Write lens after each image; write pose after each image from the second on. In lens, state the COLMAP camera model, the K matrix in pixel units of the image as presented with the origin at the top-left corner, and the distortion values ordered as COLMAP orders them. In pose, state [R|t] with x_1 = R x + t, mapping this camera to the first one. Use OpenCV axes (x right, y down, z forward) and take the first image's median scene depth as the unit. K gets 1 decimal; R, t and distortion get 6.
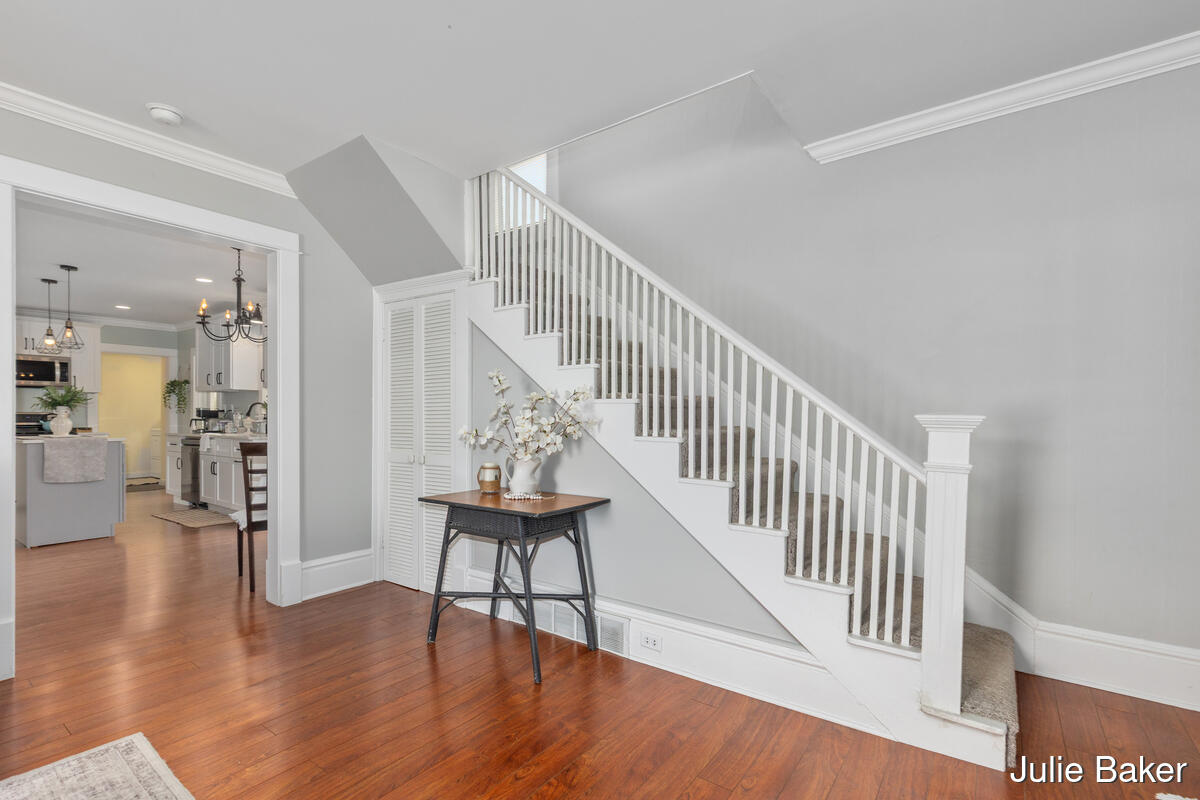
lens RADIAL K [[550.9, 0, 600.7], [0, 550.9, 424.7], [0, 0, 1]] dist [0.003139, 0.000117]
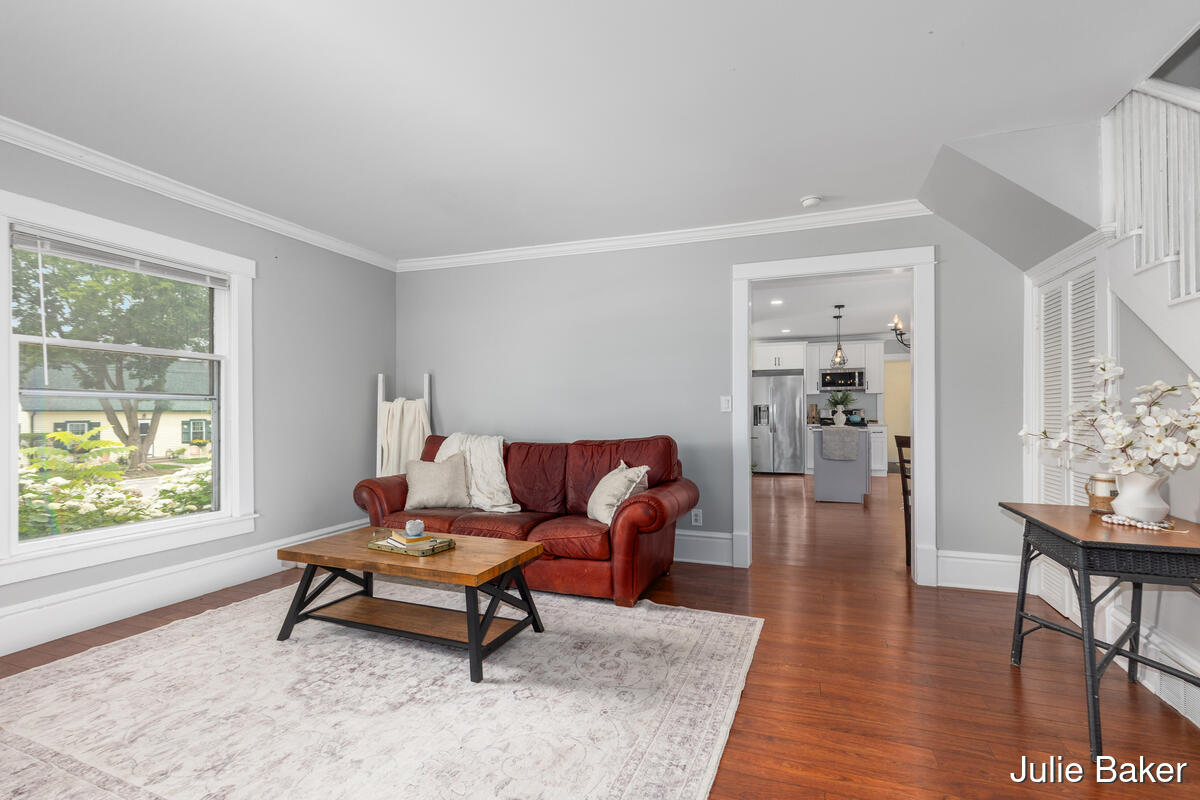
lens RADIAL K [[540.9, 0, 602.9], [0, 540.9, 412.0], [0, 0, 1]] dist [0.002104, 0.000230]
pose [[0.263608, -0.003131, -0.964625, 0.370761], [-0.006420, 0.999967, -0.005001, -0.010408], [0.964609, 0.007511, 0.263579, 0.113527]]
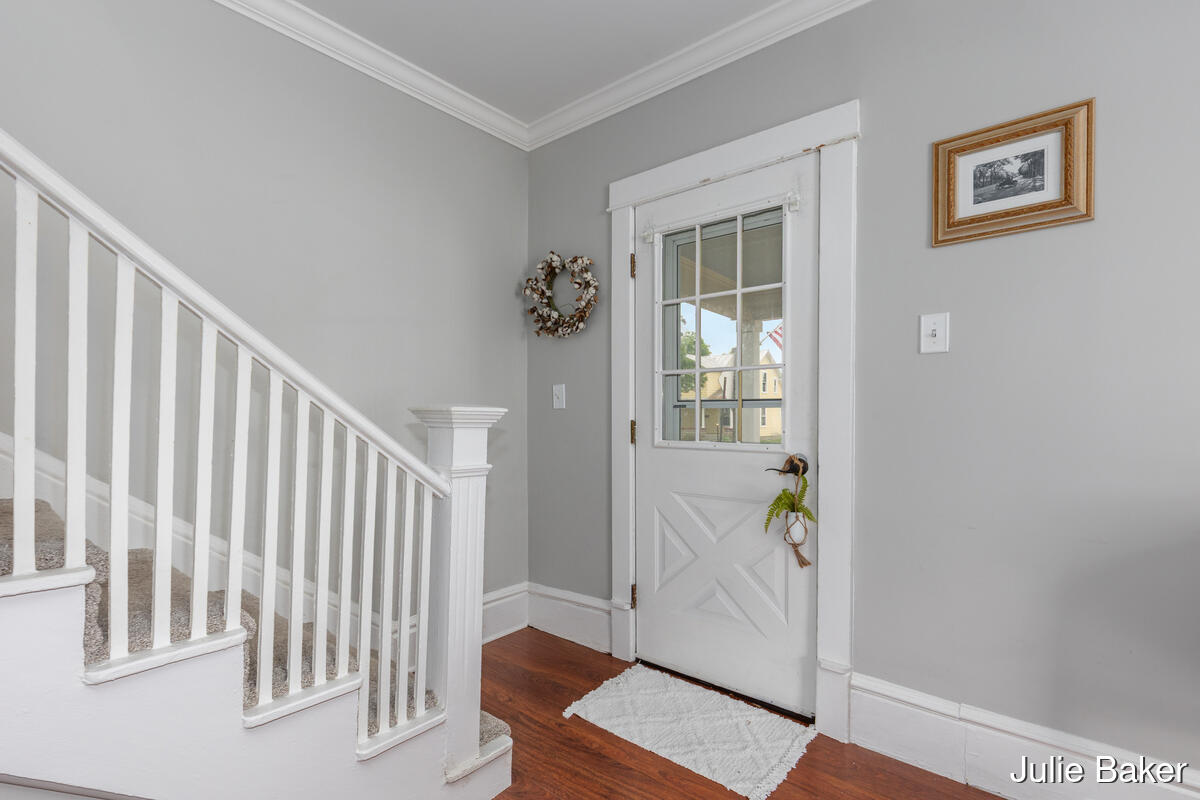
lens RADIAL K [[540.9, 0, 602.9], [0, 540.9, 412.0], [0, 0, 1]] dist [0.002104, 0.000230]
pose [[0.084504, 0.001514, 0.996422, -0.112323], [0.012758, 0.999915, -0.002601, -0.004188], [-0.996341, 0.012932, 0.084478, 0.466000]]
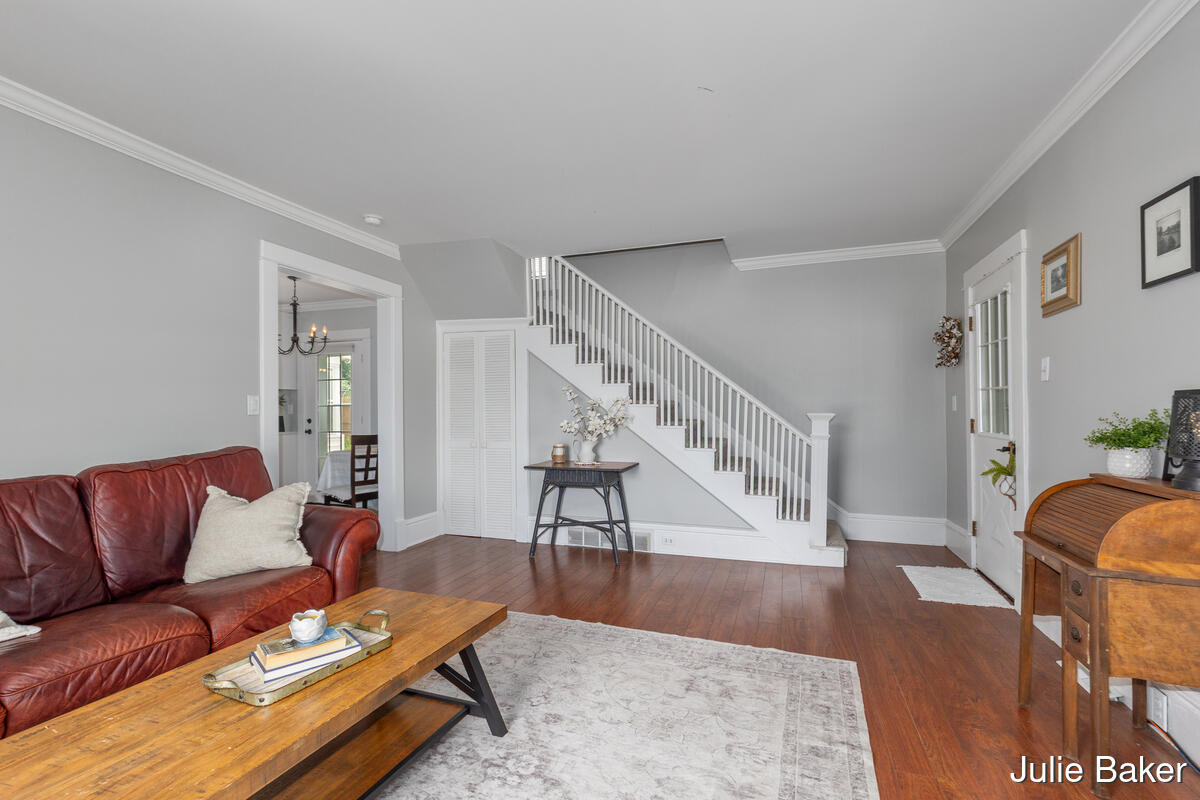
lens RADIAL K [[540.9, 0, 602.9], [0, 540.9, 412.0], [0, 0, 1]] dist [0.002104, 0.000230]
pose [[0.958172, -0.007018, 0.286106, -0.549070], [0.010393, 0.999893, -0.010280, -0.005895], [-0.286003, 0.012823, 0.958143, -0.556557]]
